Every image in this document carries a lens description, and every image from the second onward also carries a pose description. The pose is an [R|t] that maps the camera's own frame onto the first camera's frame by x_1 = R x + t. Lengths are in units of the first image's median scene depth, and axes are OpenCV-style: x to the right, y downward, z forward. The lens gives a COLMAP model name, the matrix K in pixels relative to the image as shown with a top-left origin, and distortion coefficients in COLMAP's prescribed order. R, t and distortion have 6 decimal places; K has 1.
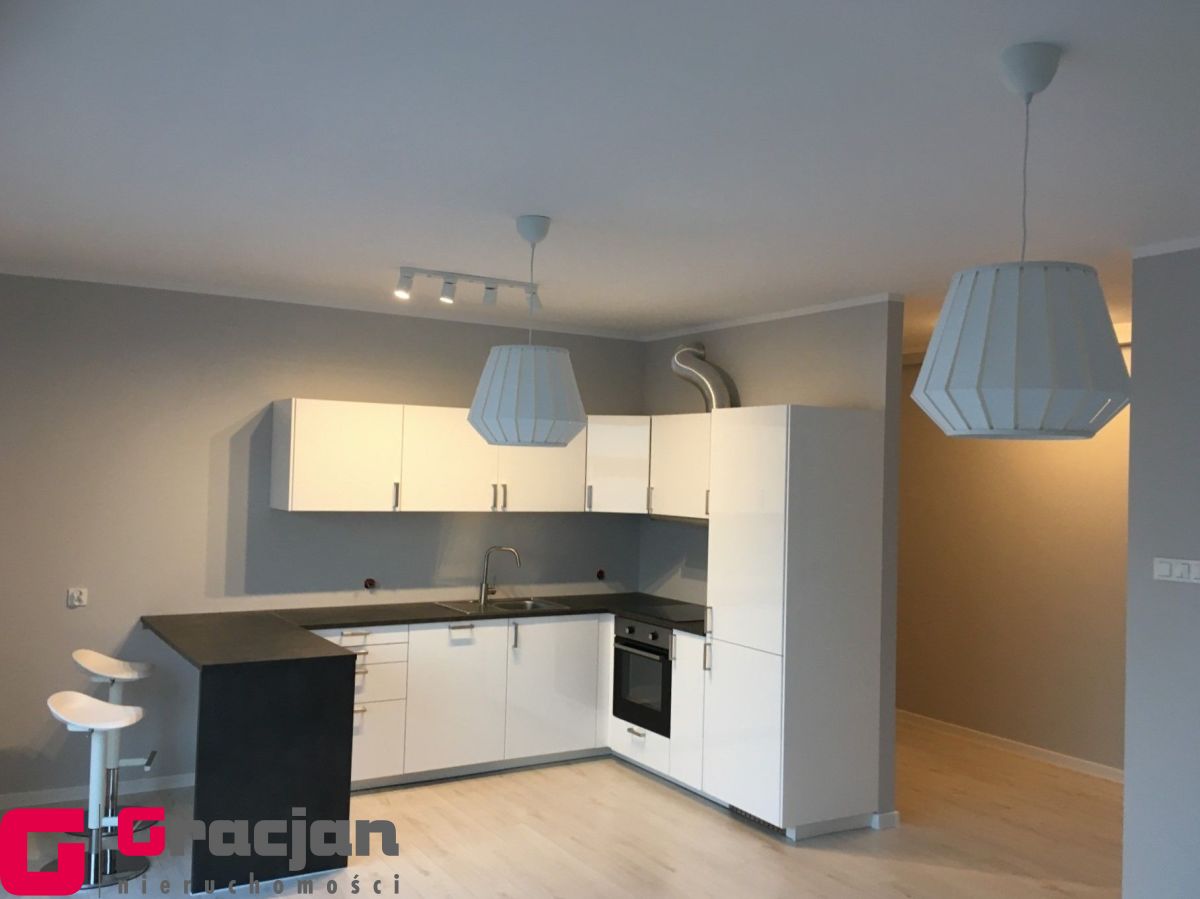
lens RADIAL K [[1014.1, 0, 600.0], [0, 1014.1, 449.5], [0, 0, 1]] dist [-0.037192, -0.004911]
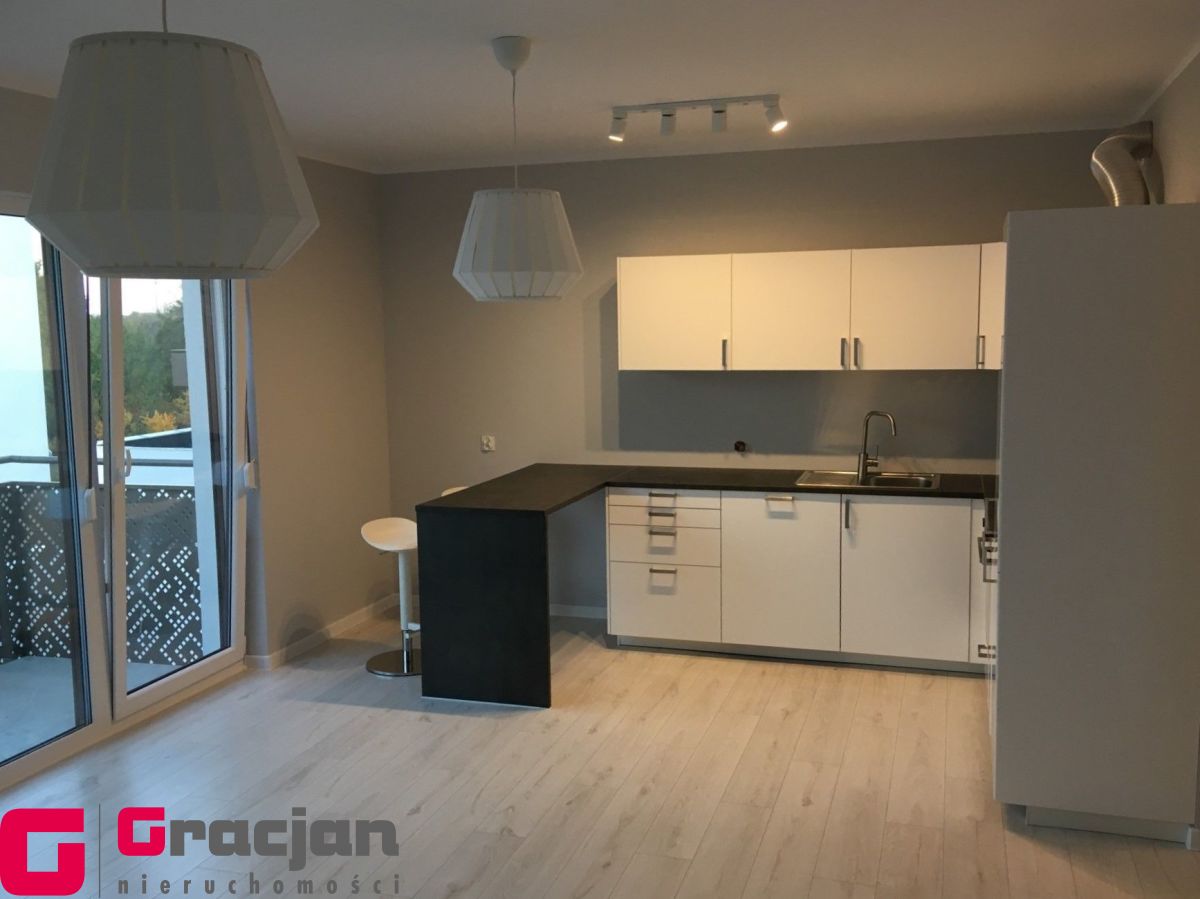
lens RADIAL K [[1056.4, 0, 600.6], [0, 1056.4, 477.9], [0, 0, 1]] dist [-0.008916, -0.008718]
pose [[0.666529, 0.078443, -0.741340, 0.457723], [0.045374, 0.988336, 0.145374, 0.012365], [0.744097, -0.130534, 0.655196, 0.265465]]
